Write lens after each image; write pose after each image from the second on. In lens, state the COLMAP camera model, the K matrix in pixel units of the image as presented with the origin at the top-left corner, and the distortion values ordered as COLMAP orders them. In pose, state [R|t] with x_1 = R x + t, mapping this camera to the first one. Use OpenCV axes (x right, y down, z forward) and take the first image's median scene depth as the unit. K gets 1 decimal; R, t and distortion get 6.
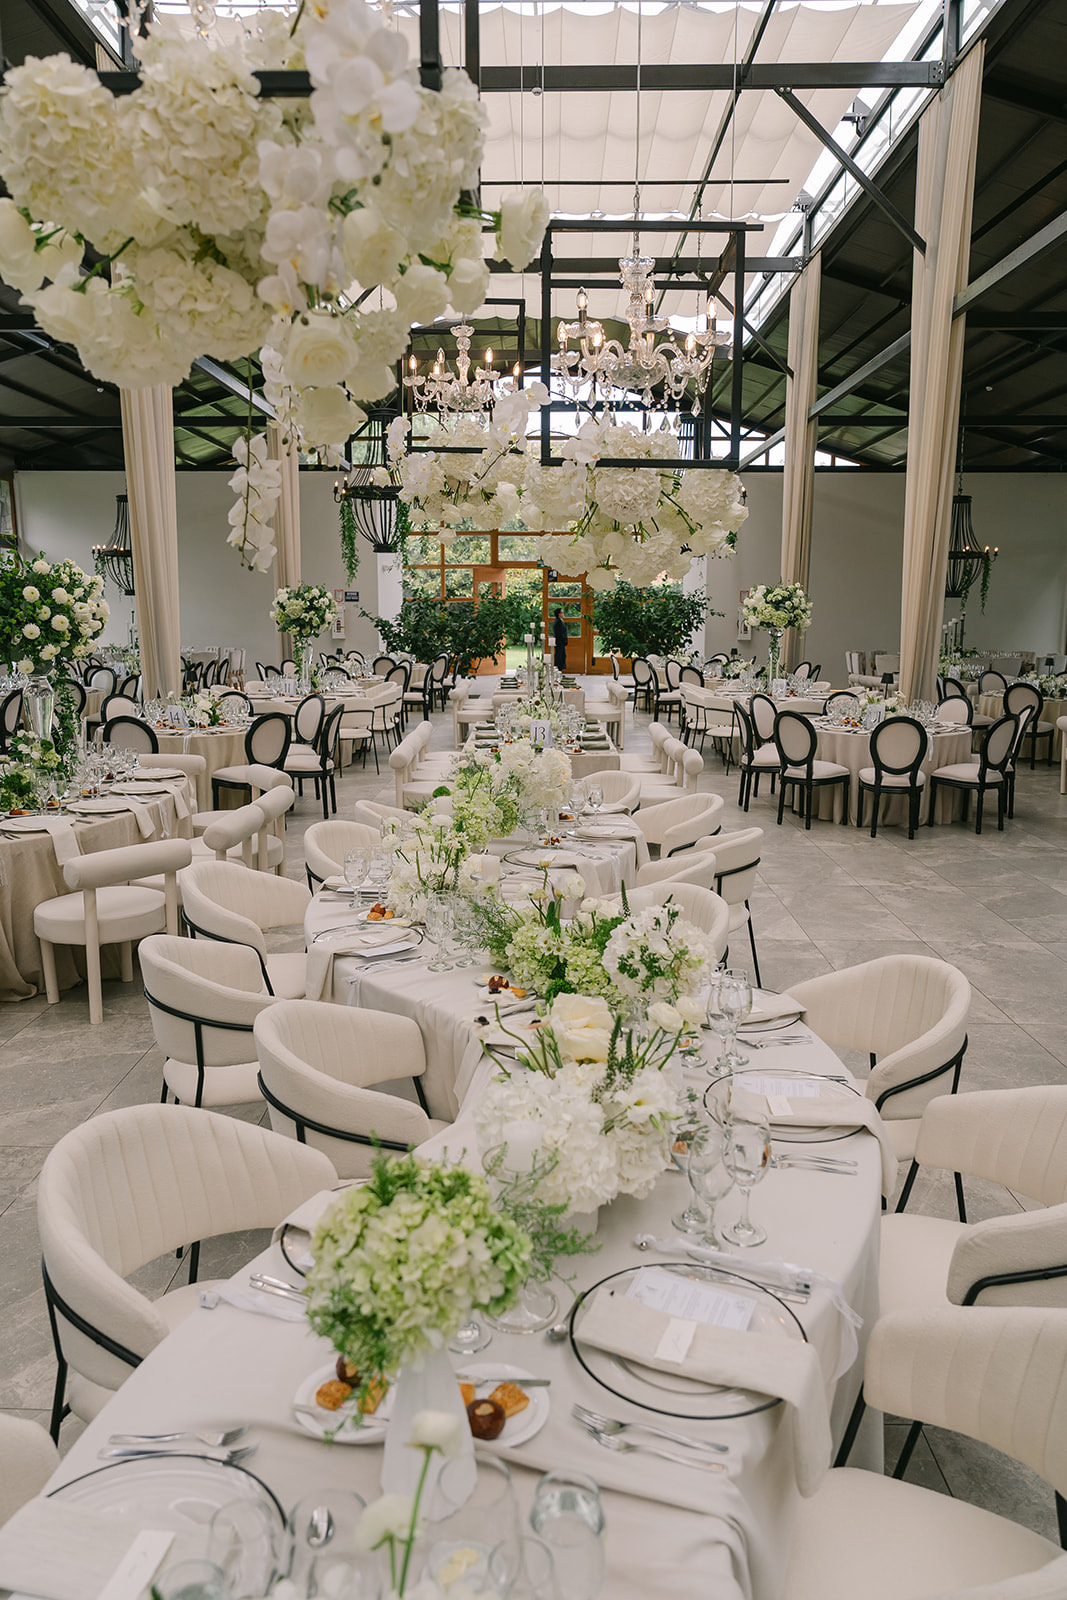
lens RADIAL K [[1127.2, 0, 533.5], [0, 1127.2, 800.0], [0, 0, 1]] dist [0.002470, -0.000349]
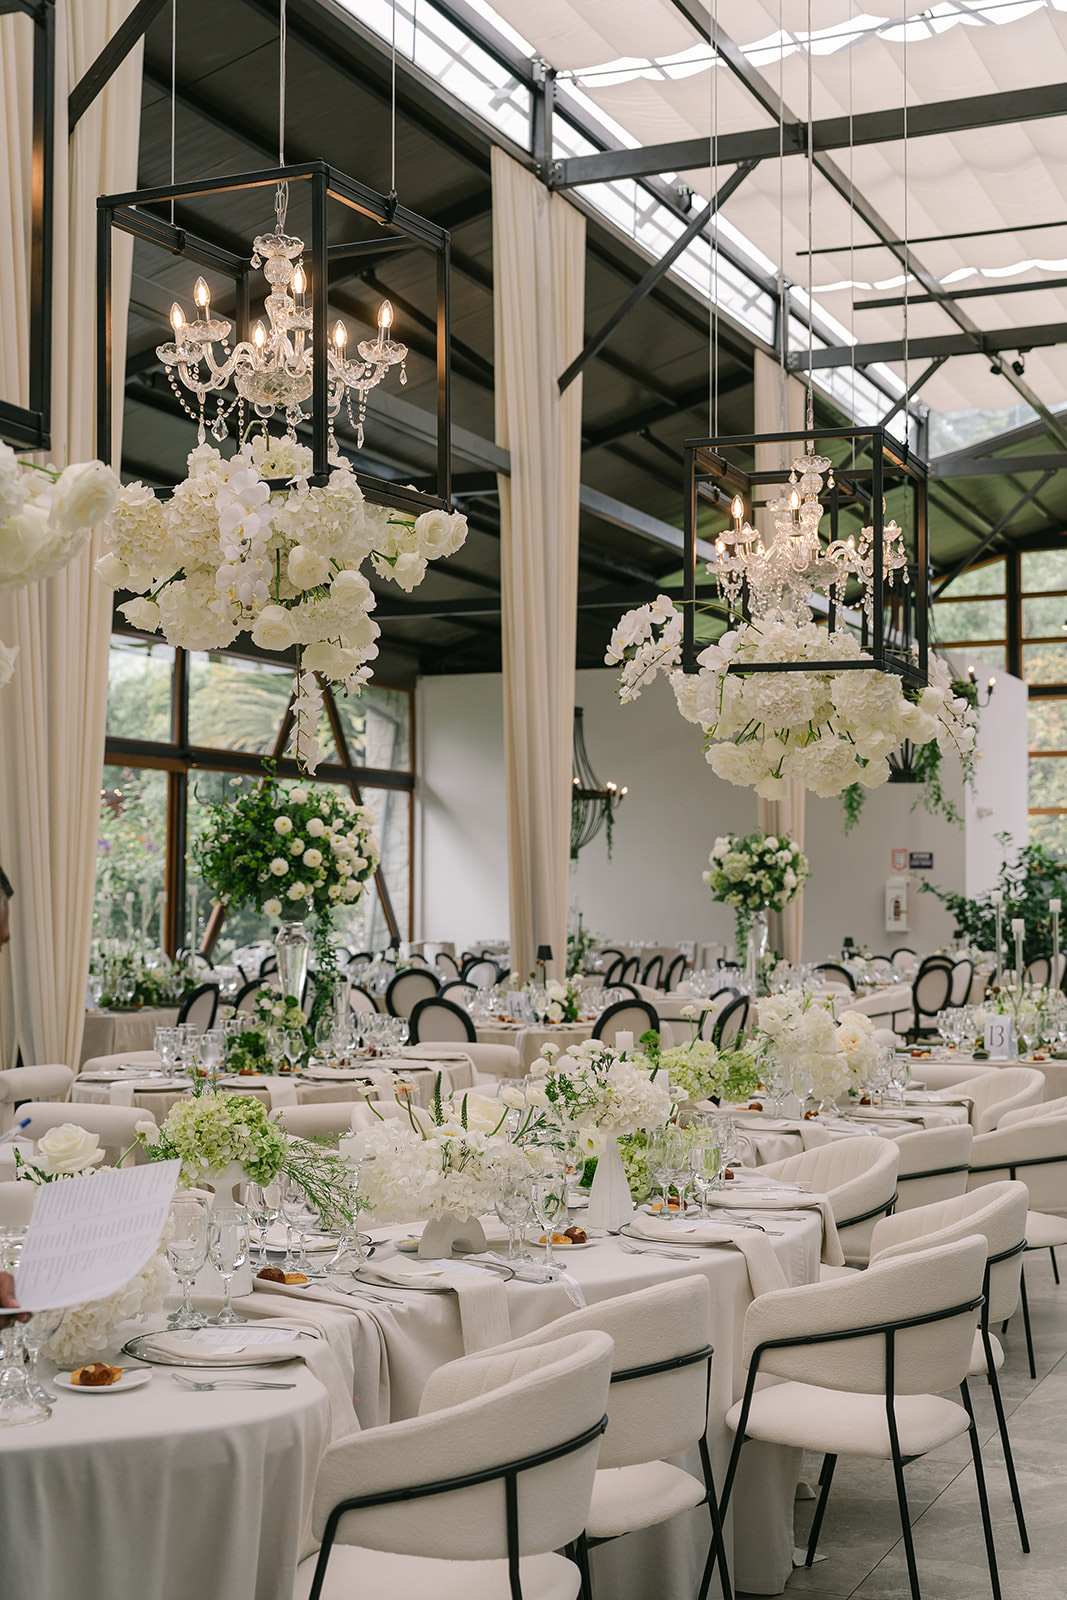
lens RADIAL K [[2140.9, 0, 533.5], [0, 2140.9, 800.0], [0, 0, 1]] dist [0.009689, 0.000475]
pose [[0.924660, -0.016290, -0.380444, 0.356225], [-0.064876, 0.977739, -0.199544, 0.114132], [0.375226, 0.209192, 0.903020, -0.423378]]
